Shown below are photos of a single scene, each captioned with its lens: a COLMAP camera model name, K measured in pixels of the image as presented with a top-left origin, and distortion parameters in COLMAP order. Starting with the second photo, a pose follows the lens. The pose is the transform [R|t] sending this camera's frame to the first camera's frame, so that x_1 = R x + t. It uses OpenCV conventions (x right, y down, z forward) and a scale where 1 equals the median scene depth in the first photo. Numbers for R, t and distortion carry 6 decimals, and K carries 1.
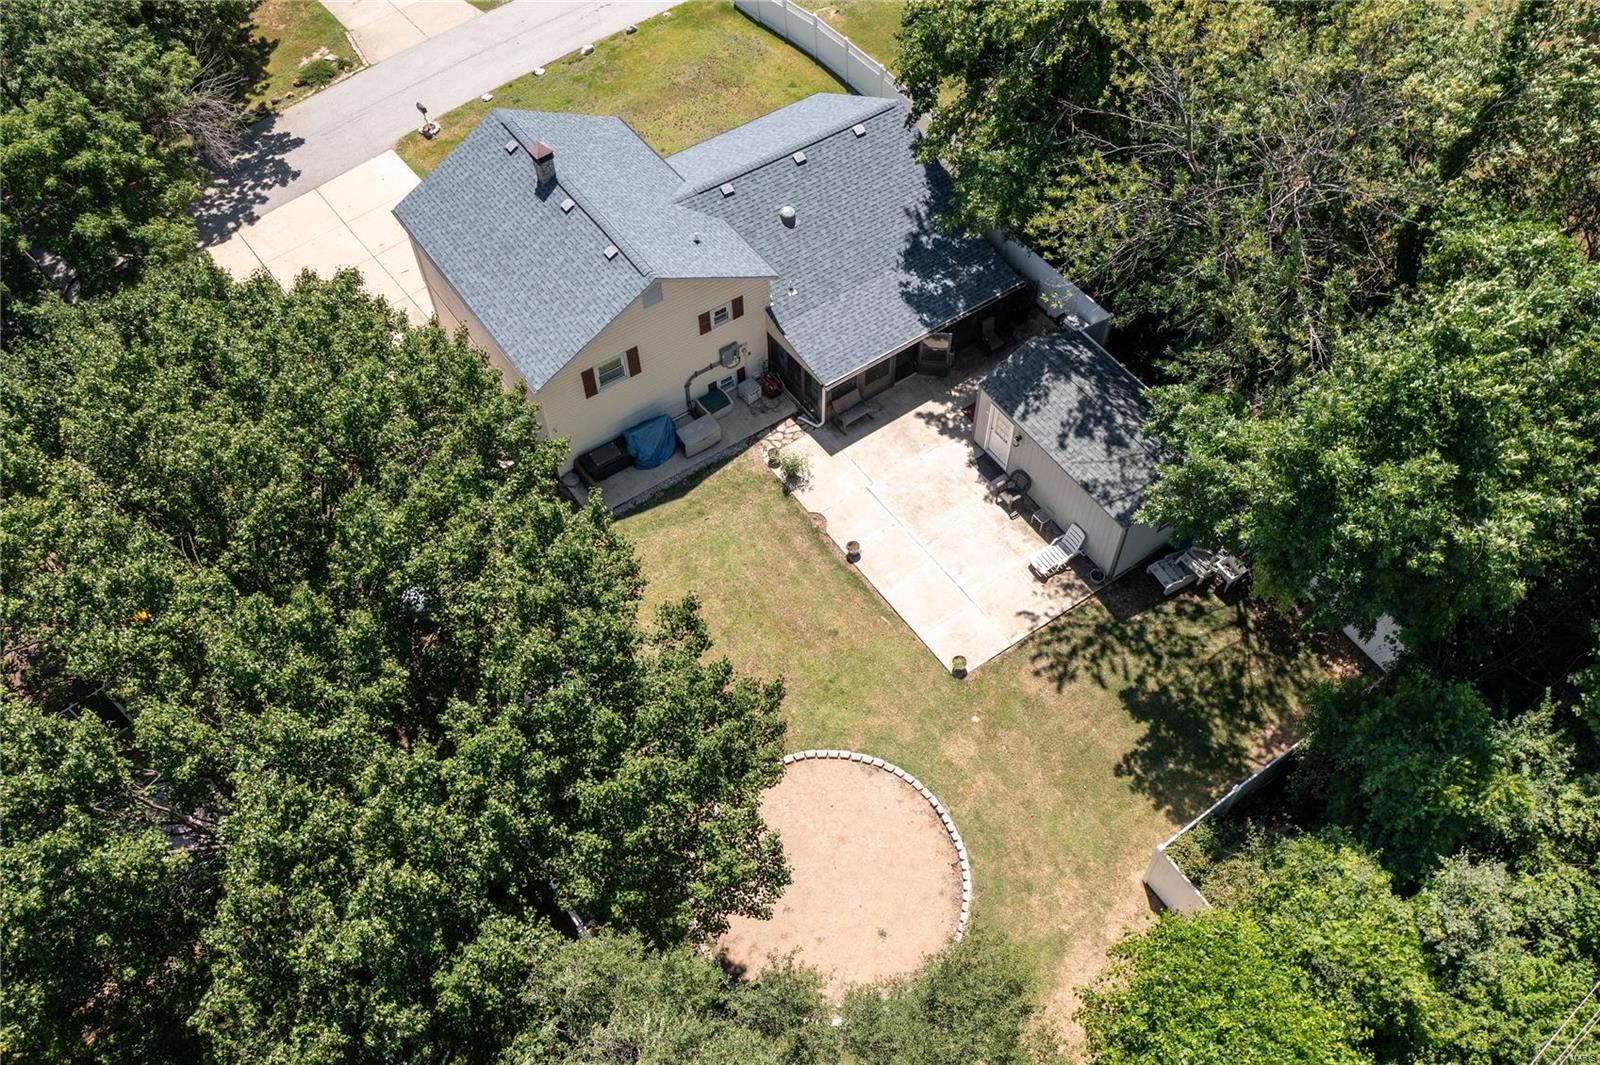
lens RADIAL K [[1275.4, 0, 800.0], [0, 1275.4, 532.5], [0, 0, 1]] dist [0.003730, -0.002219]
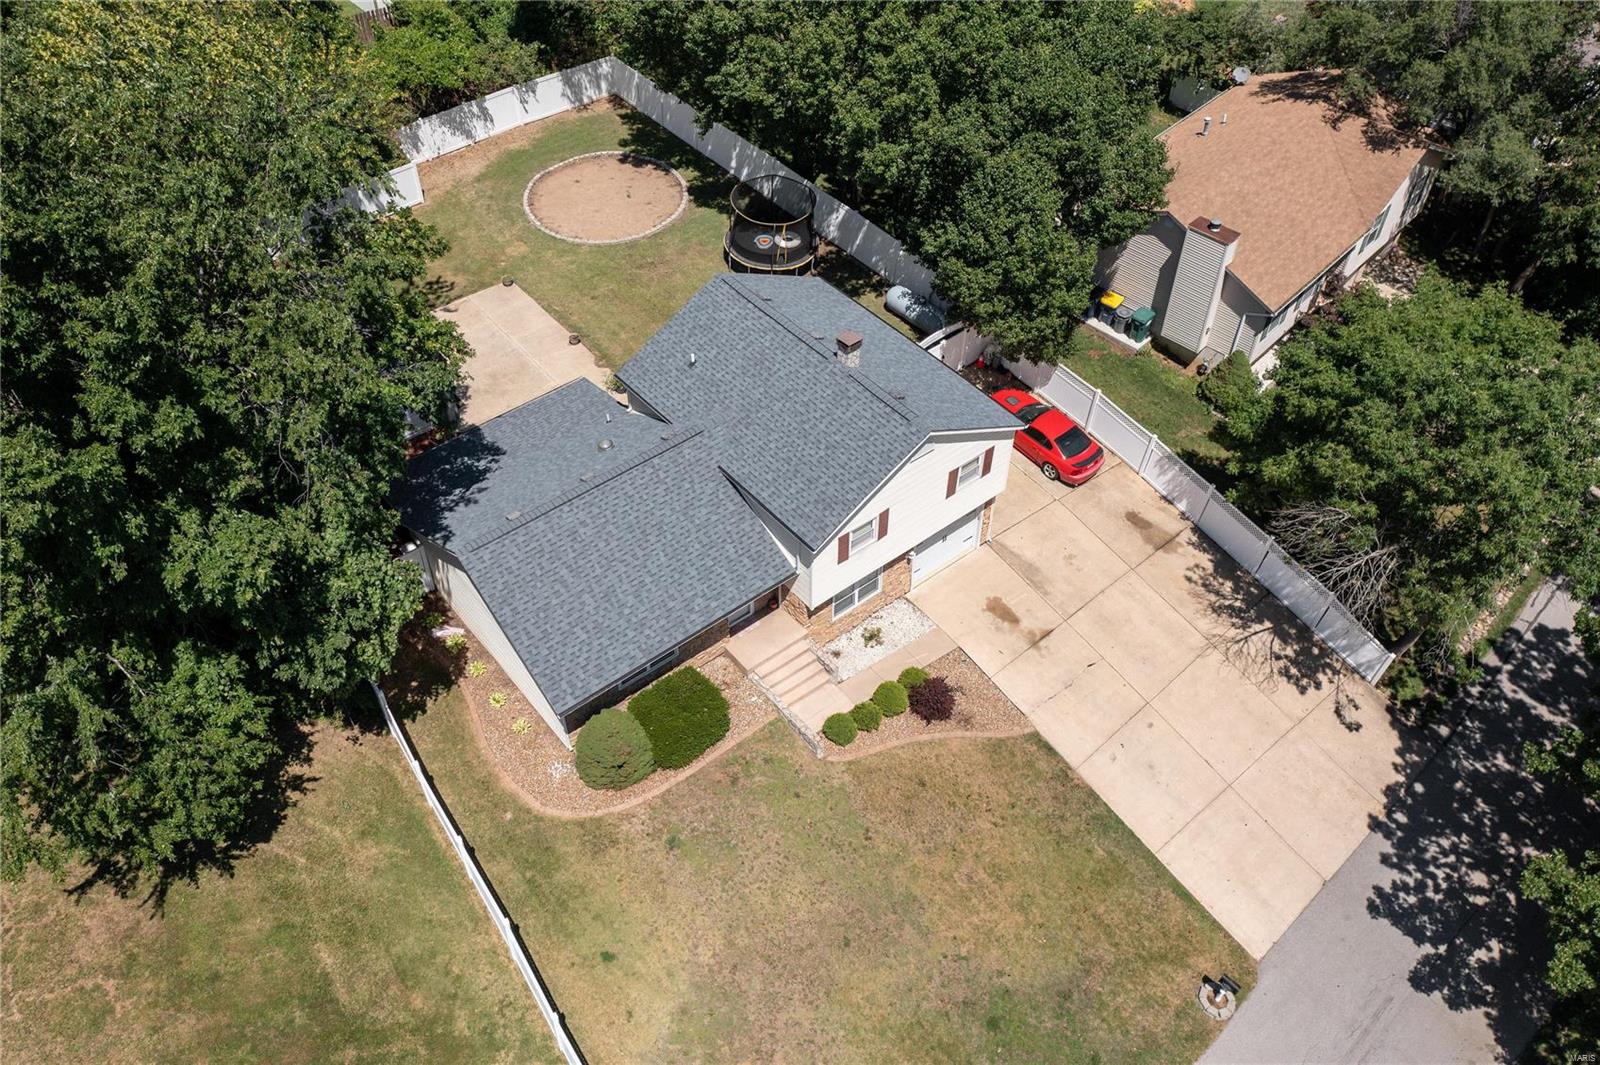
lens RADIAL K [[1275.4, 0, 800.0], [0, 1275.4, 532.5], [0, 0, 1]] dist [0.003730, -0.002219]
pose [[-0.997241, 0.058923, -0.045139, -0.090465], [-0.054653, -0.171412, 0.983682, -1.025621], [0.050224, 0.983436, 0.174159, 0.783076]]
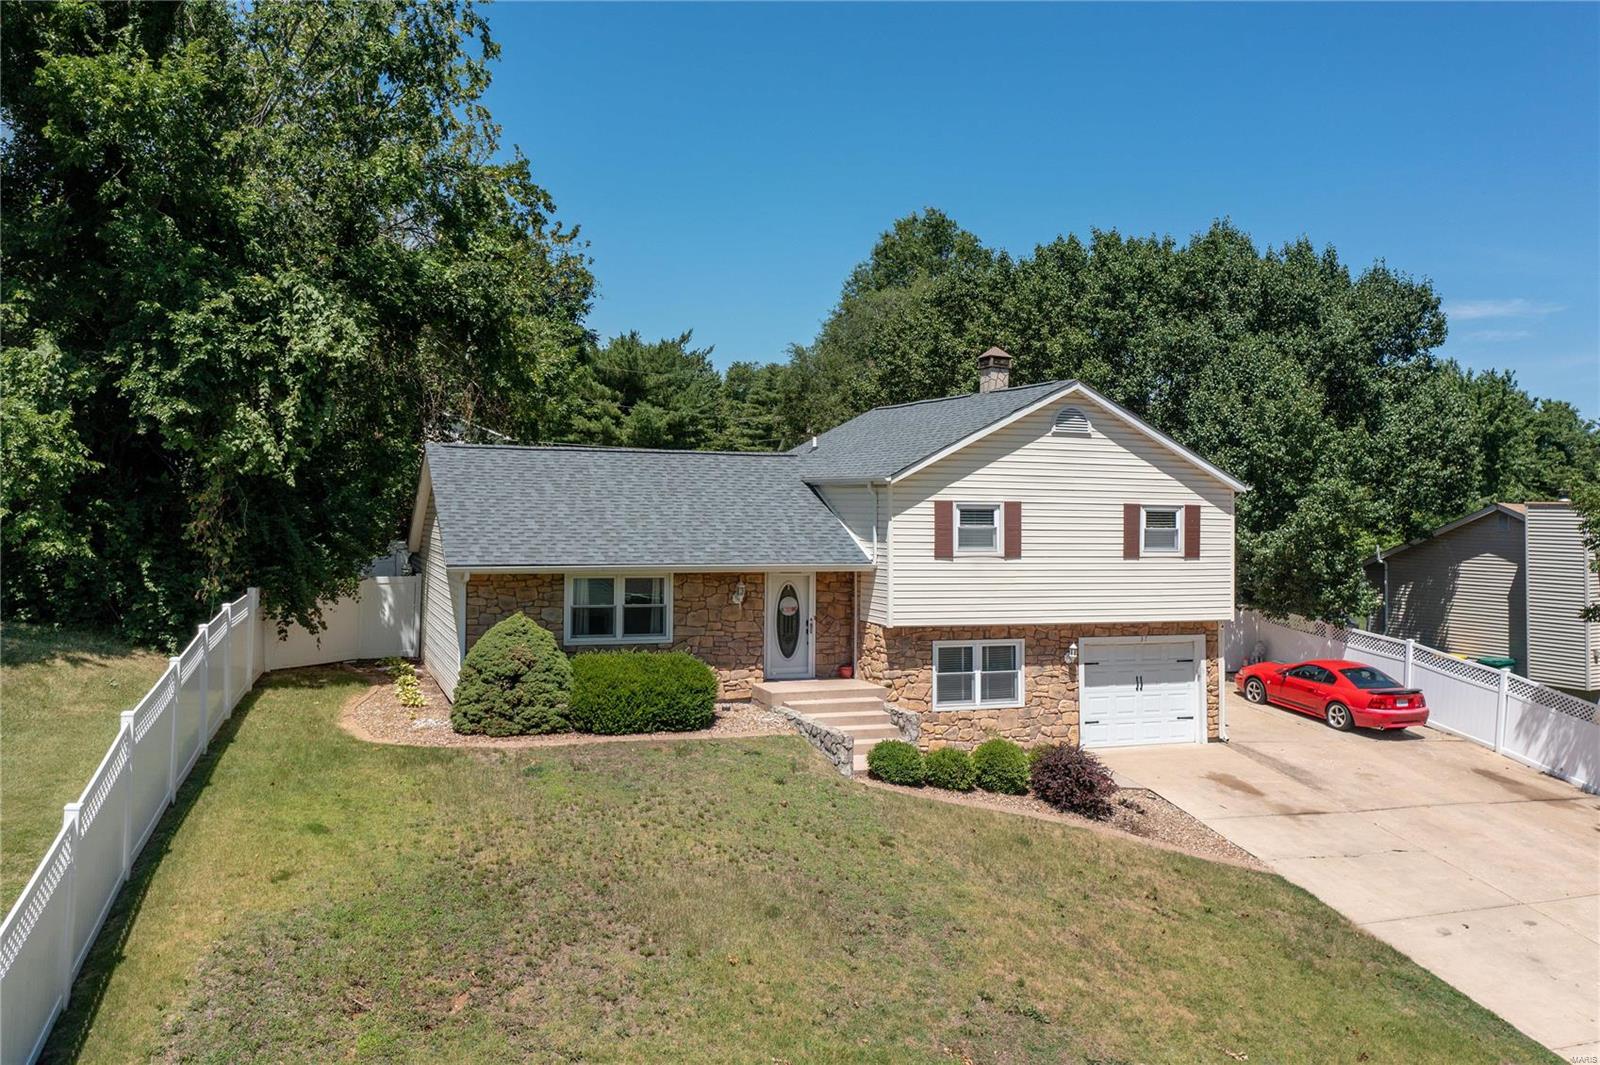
lens RADIAL K [[1275.4, 0, 800.0], [0, 1275.4, 532.5], [0, 0, 1]] dist [0.003730, -0.002219]
pose [[-0.966895, 0.019759, 0.254410, -0.223813], [0.215392, 0.597786, 0.772178, -0.697793], [-0.136825, 0.801412, -0.582252, 1.230617]]
